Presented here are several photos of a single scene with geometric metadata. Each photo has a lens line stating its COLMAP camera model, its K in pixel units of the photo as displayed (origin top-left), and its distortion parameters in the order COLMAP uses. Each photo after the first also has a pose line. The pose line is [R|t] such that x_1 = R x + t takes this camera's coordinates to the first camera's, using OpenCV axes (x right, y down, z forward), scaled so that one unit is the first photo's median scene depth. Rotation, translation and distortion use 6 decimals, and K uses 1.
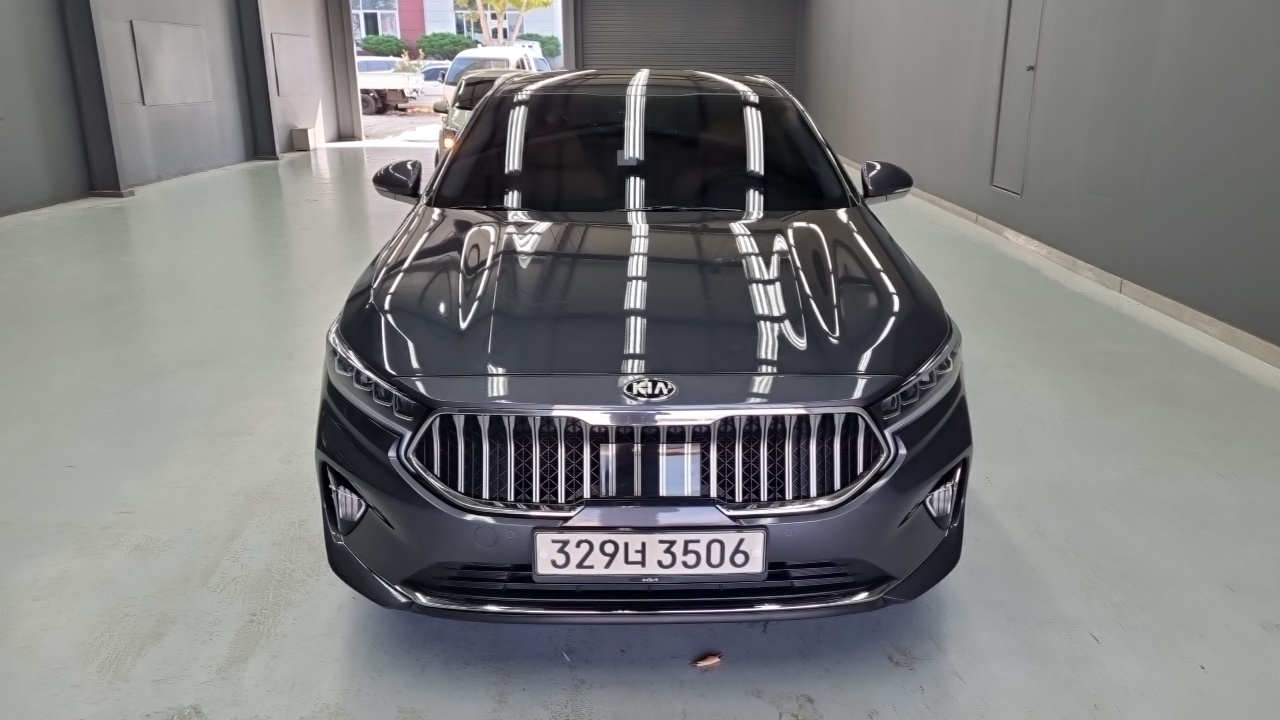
lens RADIAL K [[971.3, 0, 642.8], [0, 971.3, 387.2], [0, 0, 1]] dist [0.001156, -0.006680]
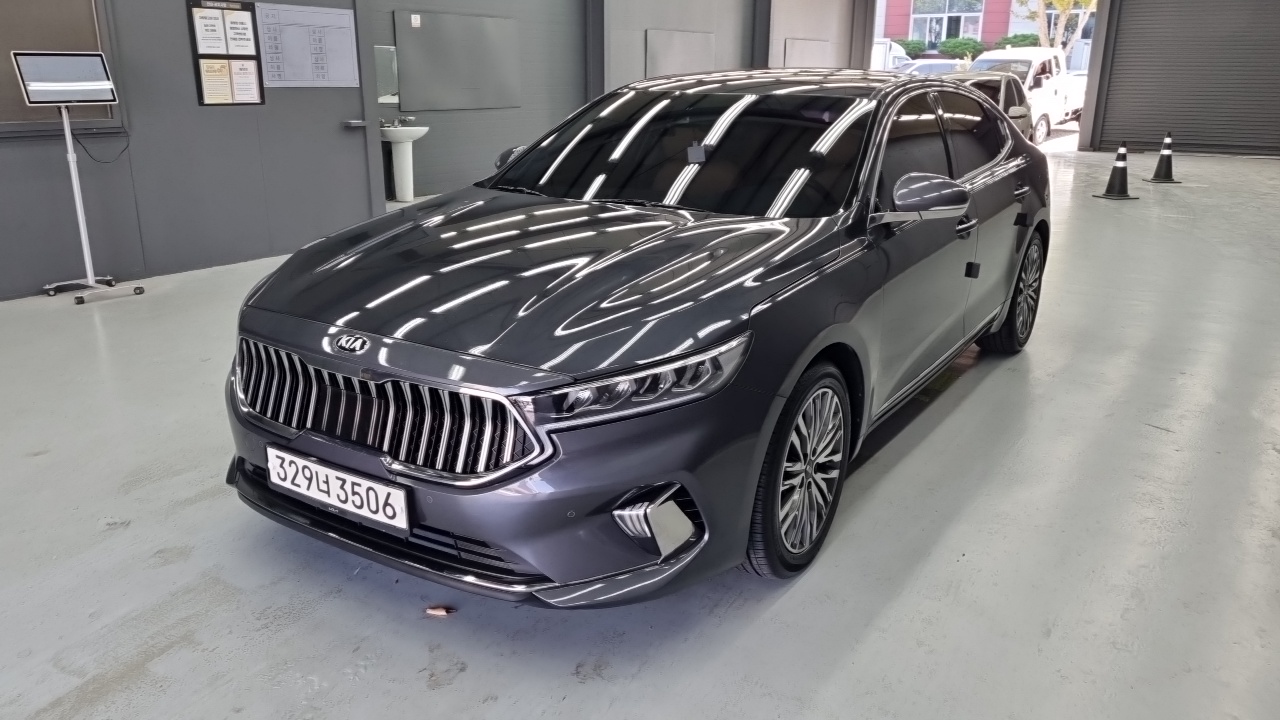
lens RADIAL K [[963.3, 0, 640.0], [0, 963.3, 360.0], [0, 0, 1]] dist [0.002183, -0.000546]
pose [[0.814577, 0.161867, -0.557013, 0.910110], [-0.176430, 0.983917, 0.027912, -0.071561], [0.552573, 0.075537, 0.830035, 0.242022]]
